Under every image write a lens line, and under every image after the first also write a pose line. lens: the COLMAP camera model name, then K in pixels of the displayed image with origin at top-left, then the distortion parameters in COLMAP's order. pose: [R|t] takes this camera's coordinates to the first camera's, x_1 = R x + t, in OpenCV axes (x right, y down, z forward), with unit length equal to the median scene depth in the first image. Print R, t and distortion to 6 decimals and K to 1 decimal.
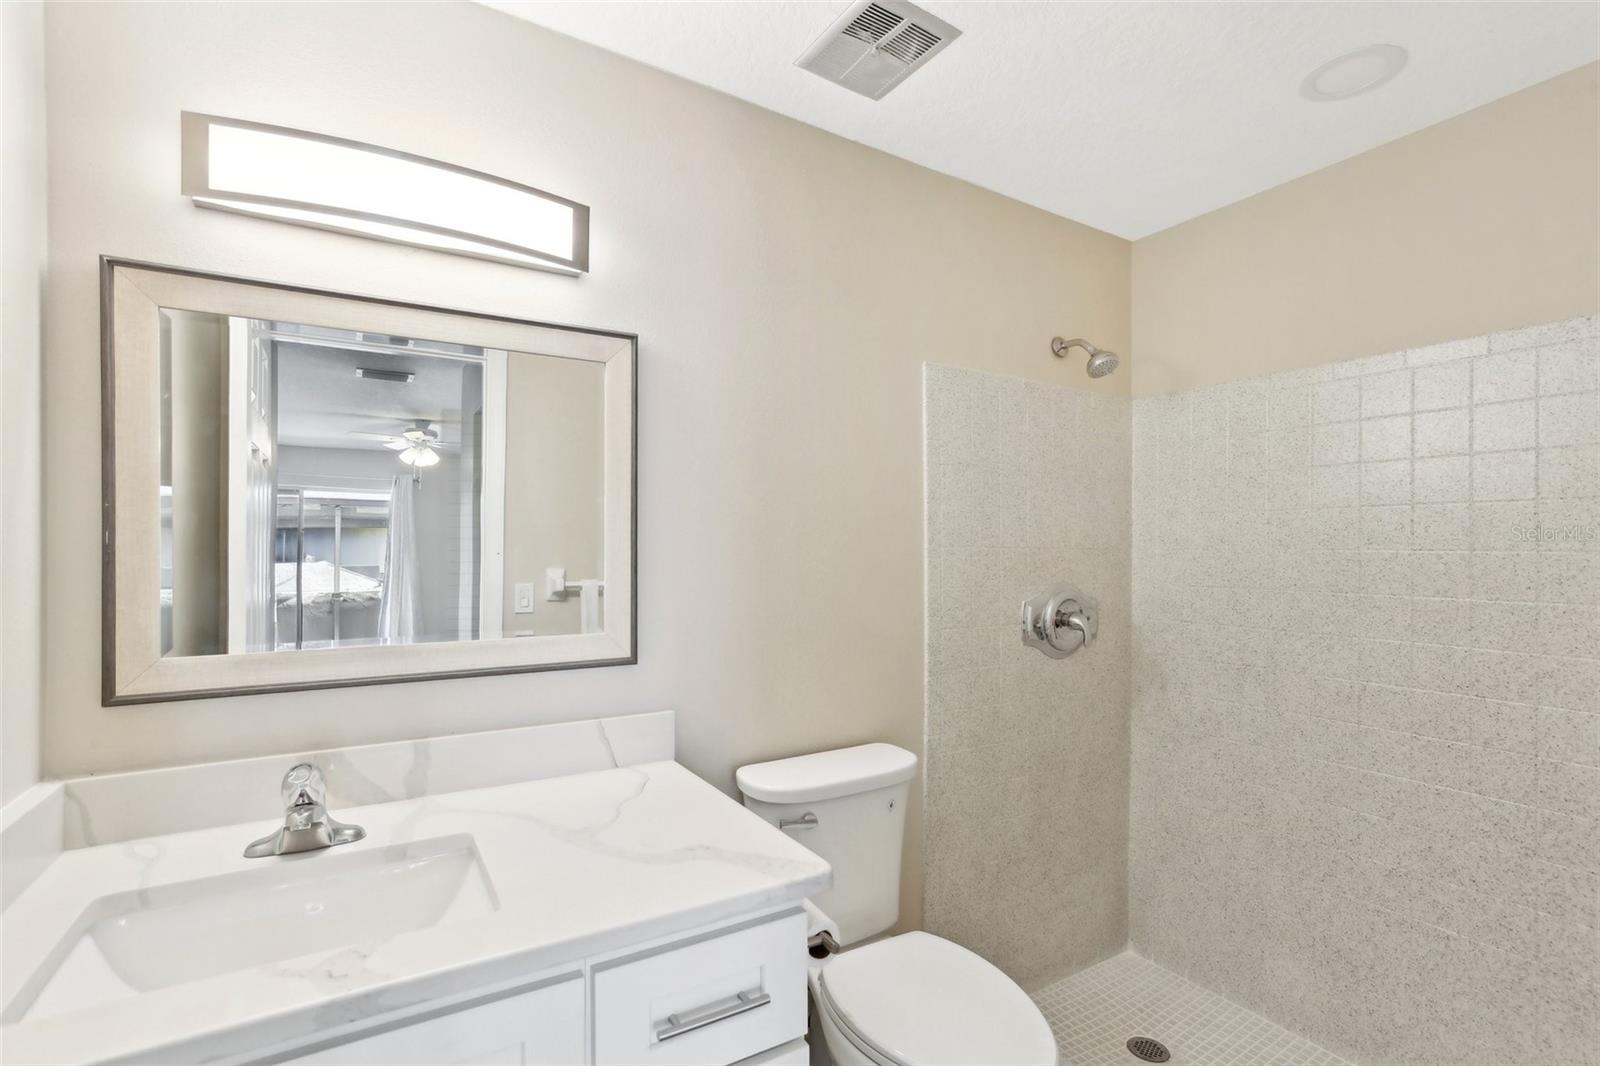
lens RADIAL K [[742.5, 0, 789.2], [0, 742.5, 540.5], [0, 0, 1]] dist [0.000220, 0.000313]
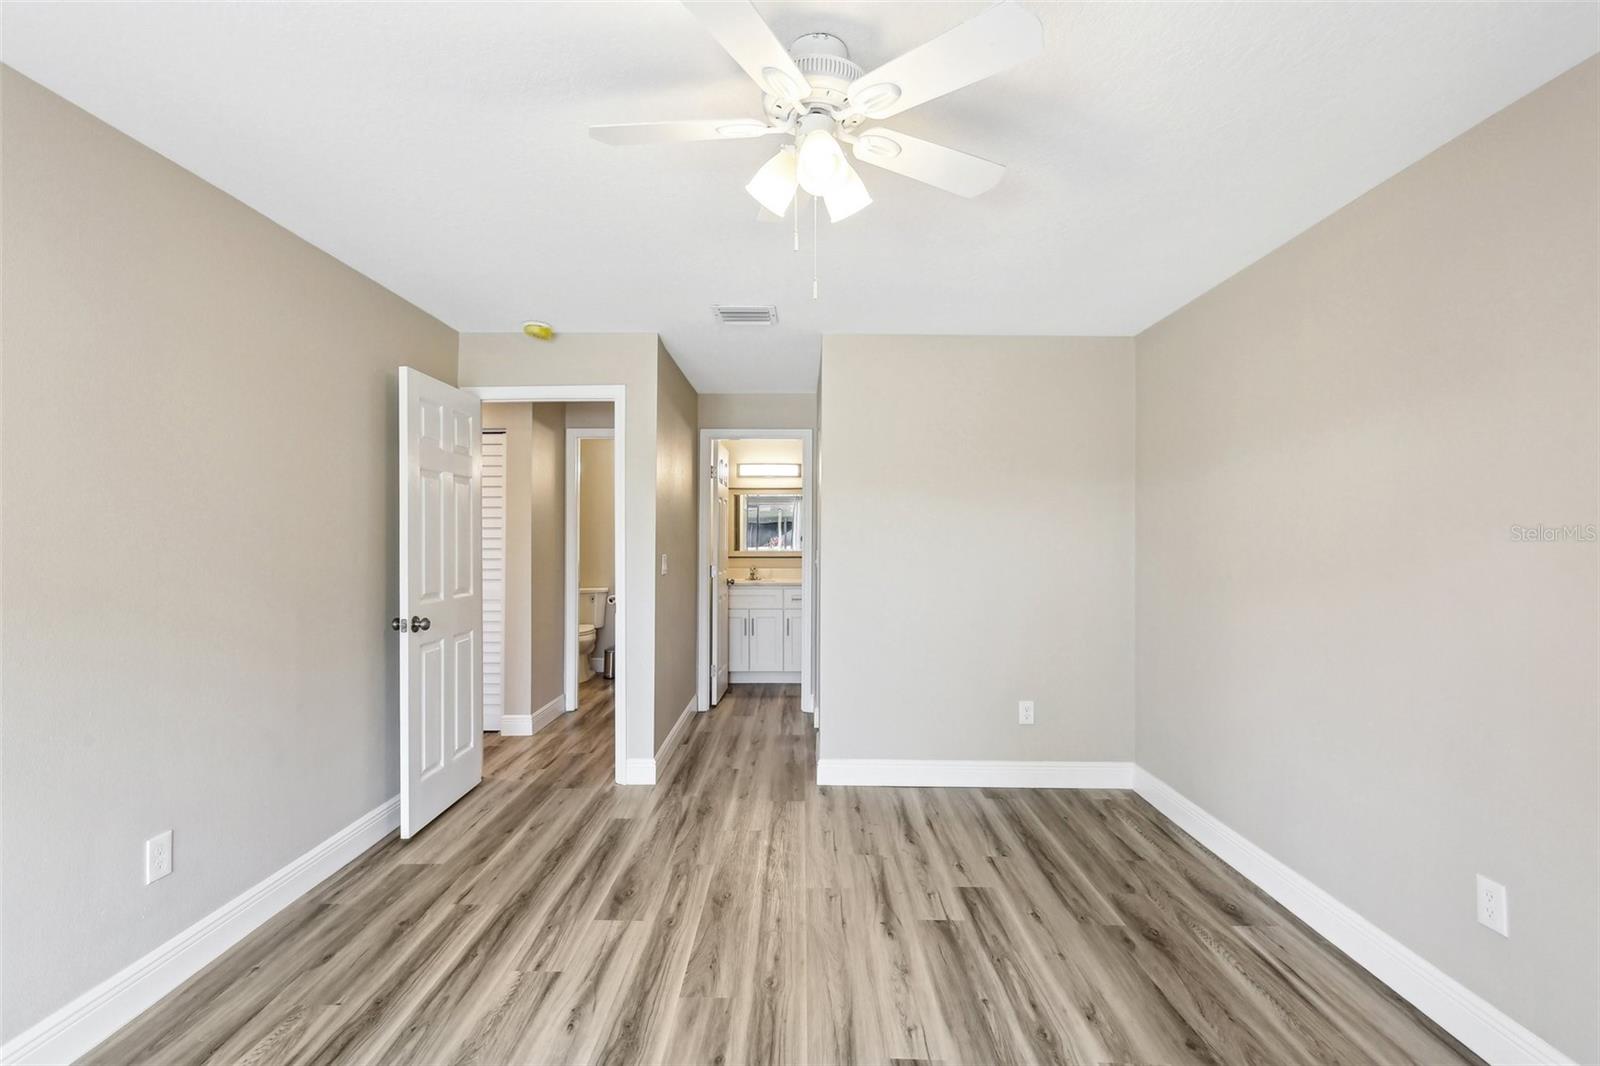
lens RADIAL K [[742.5, 0, 789.2], [0, 742.5, 540.5], [0, 0, 1]] dist [0.000220, 0.000313]
pose [[0.854117, 0.005635, -0.520050, 2.260053], [0.001694, 0.999906, 0.013617, -0.014916], [0.520078, -0.012511, 0.854027, -3.304667]]
